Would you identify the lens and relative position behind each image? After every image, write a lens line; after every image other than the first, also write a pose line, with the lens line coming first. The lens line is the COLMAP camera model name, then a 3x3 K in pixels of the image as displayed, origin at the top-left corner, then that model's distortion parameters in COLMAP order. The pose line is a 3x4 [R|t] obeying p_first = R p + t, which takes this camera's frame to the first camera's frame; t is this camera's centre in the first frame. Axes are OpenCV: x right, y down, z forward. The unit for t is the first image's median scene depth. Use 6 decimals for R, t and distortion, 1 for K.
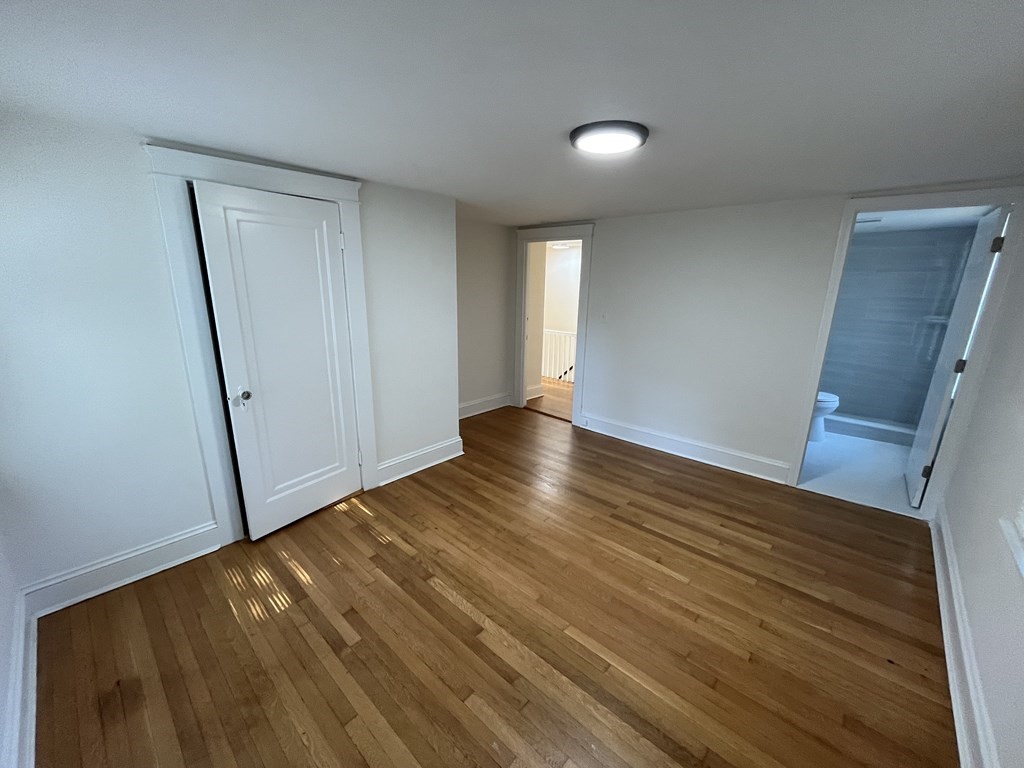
lens RADIAL K [[411.8, 0, 509.8], [0, 411.8, 385.0], [0, 0, 1]] dist [-0.004279, 0.001169]
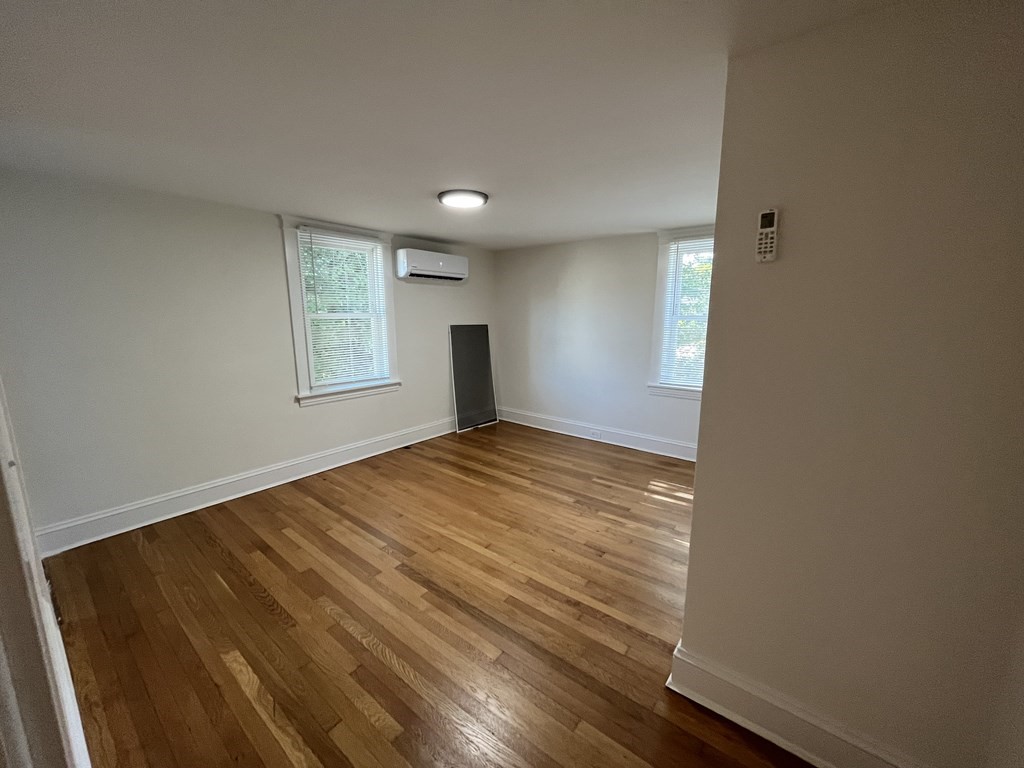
lens RADIAL K [[411.8, 0, 511.9], [0, 411.8, 386.4], [0, 0, 1]] dist [-0.004279, 0.001169]
pose [[-0.997145, -0.008057, -0.075074, 0.129495], [-0.038408, 0.910166, 0.412458, -0.450130], [0.065006, 0.414164, -0.907878, 2.011672]]
